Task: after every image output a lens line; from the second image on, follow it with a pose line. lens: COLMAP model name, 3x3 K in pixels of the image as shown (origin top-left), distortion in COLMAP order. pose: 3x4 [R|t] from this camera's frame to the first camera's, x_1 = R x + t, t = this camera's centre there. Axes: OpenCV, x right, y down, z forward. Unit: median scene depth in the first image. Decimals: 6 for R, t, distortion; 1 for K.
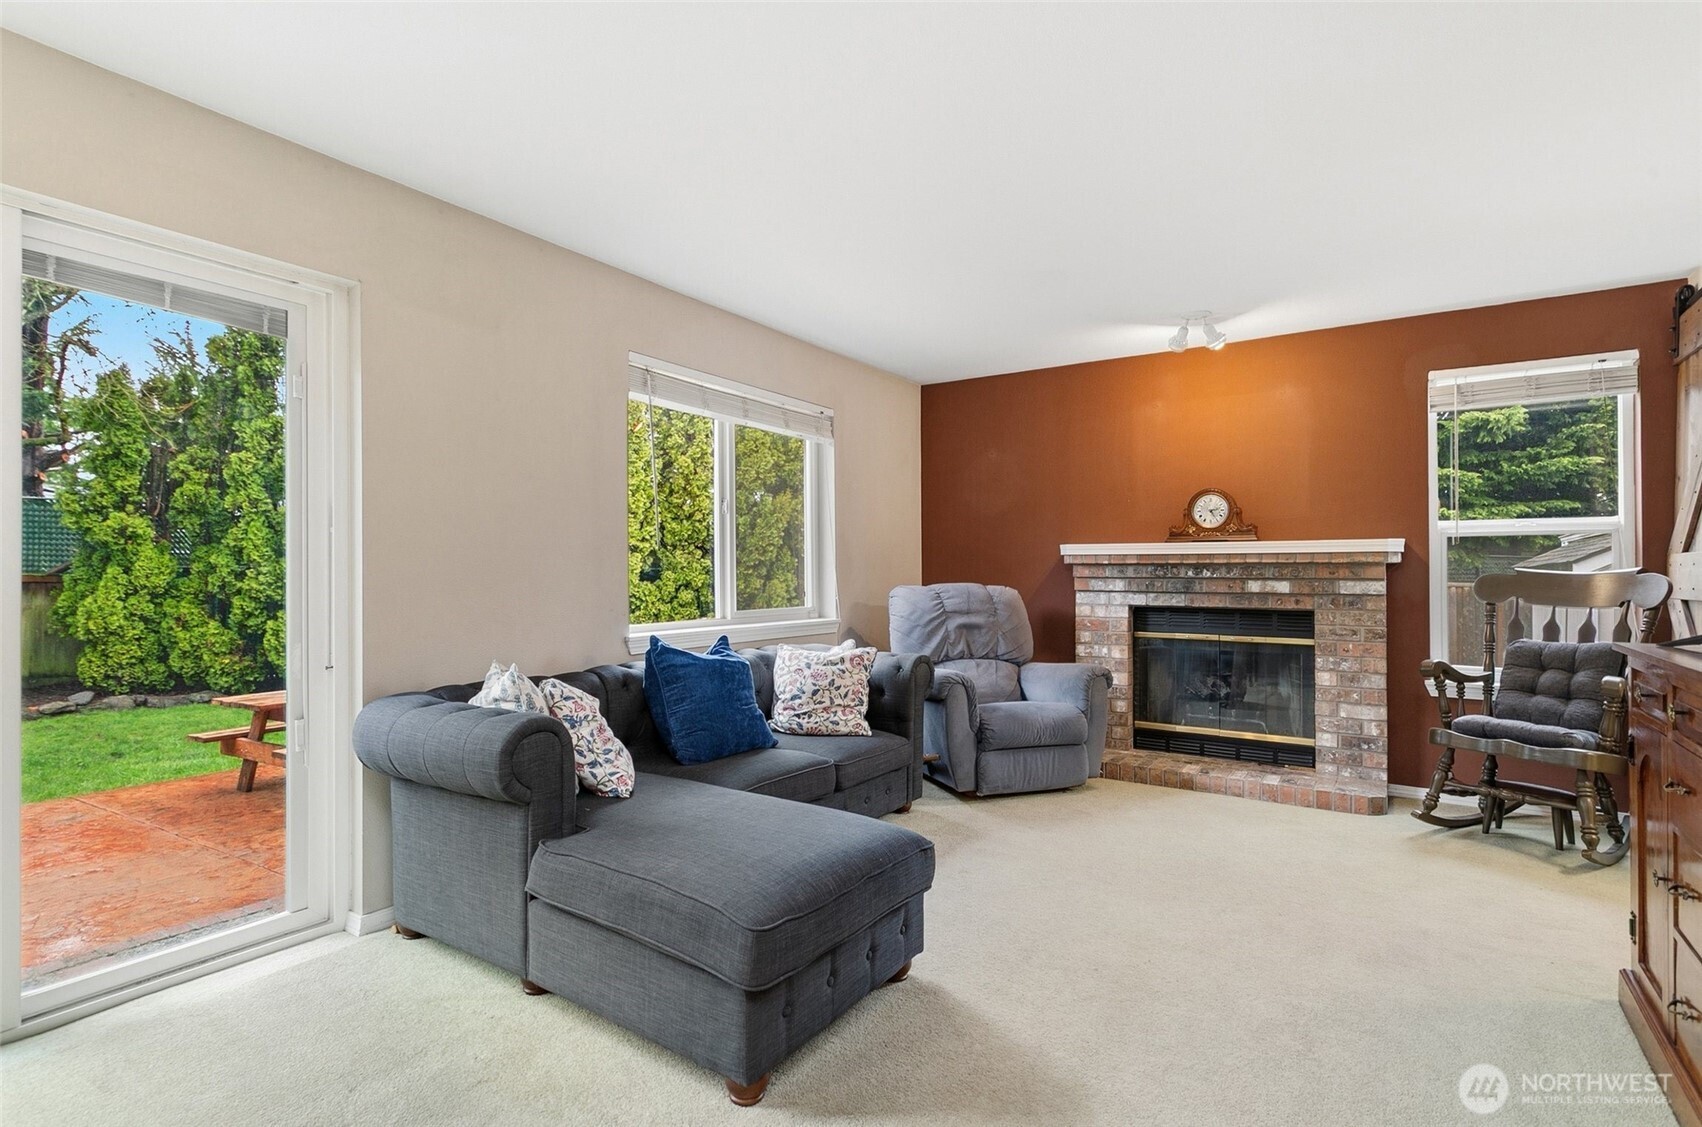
lens RADIAL K [[816.5, 0, 851.0], [0, 816.5, 563.5], [0, 0, 1]] dist [0.001460, 0.000213]
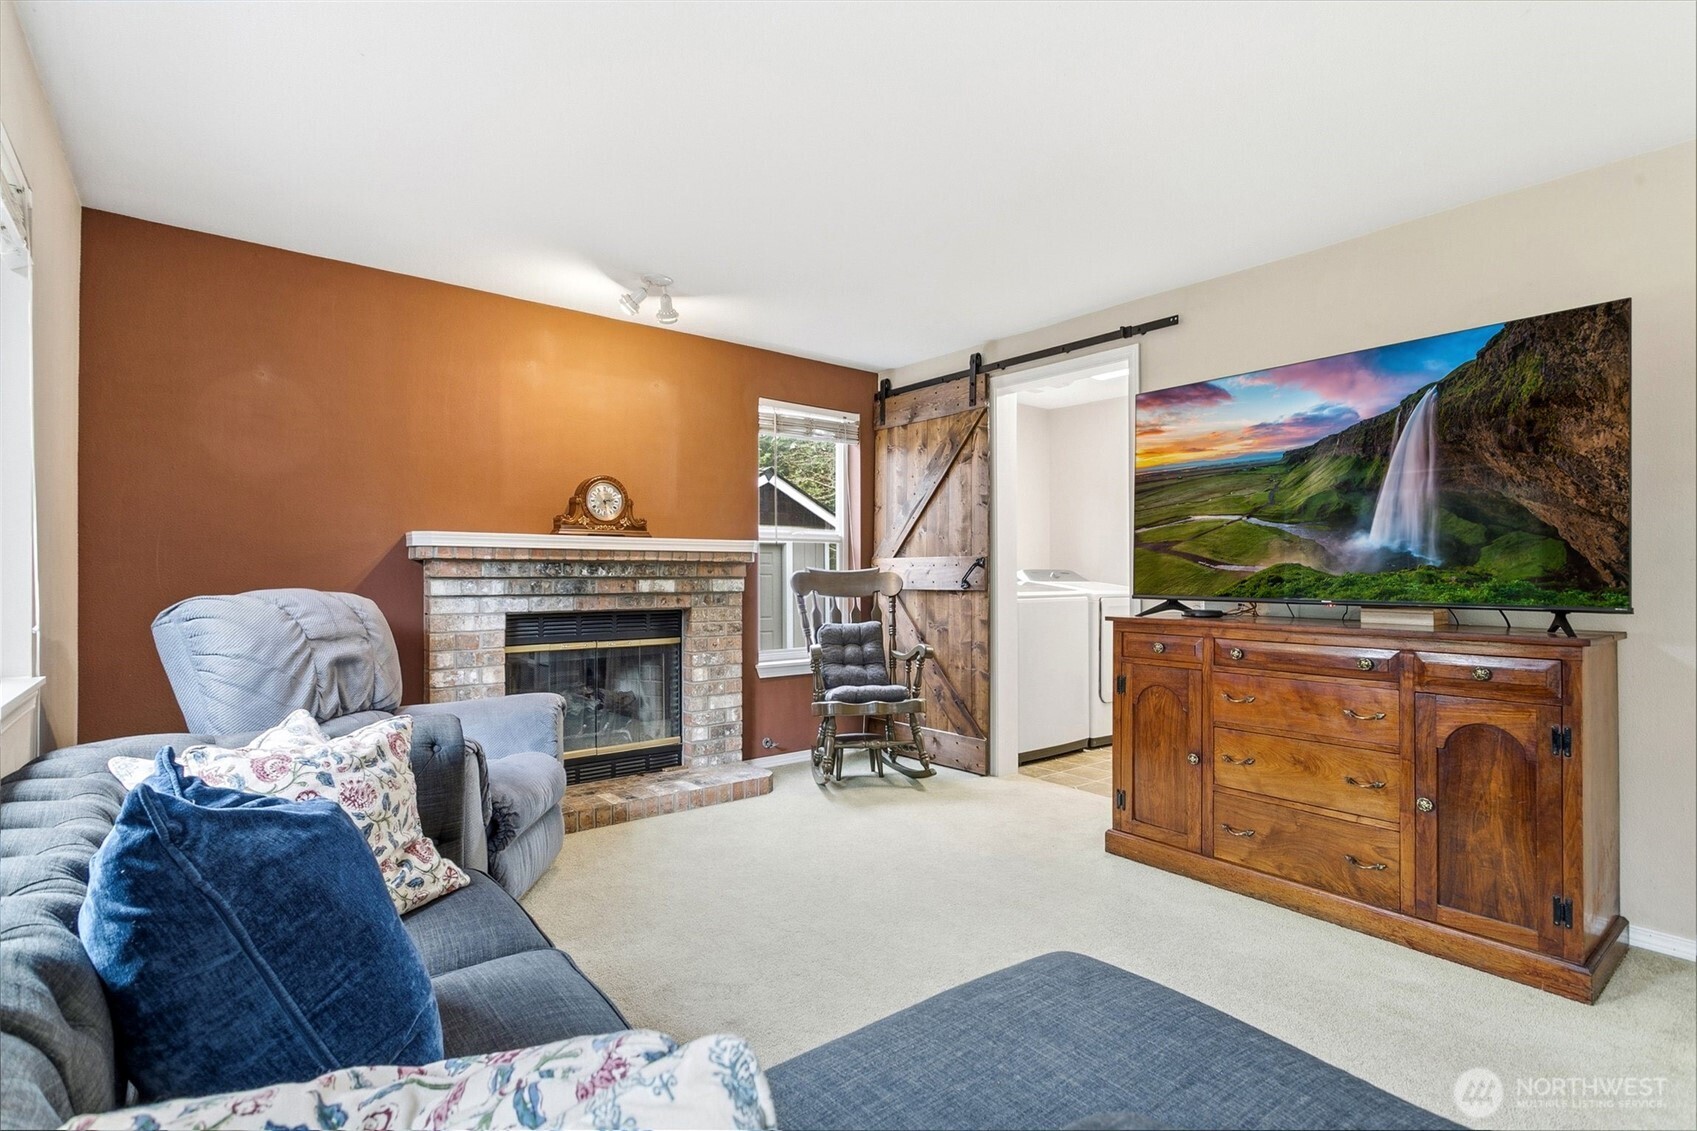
lens RADIAL K [[811.4, 0, 837.6], [0, 811.4, 562.9], [0, 0, 1]] dist [0.000125, -0.000110]
pose [[0.306138, 0.011163, 0.951922, -0.330588], [-0.009754, 0.999916, -0.008588, 0.007534], [-0.951937, -0.006656, 0.306221, 0.512132]]
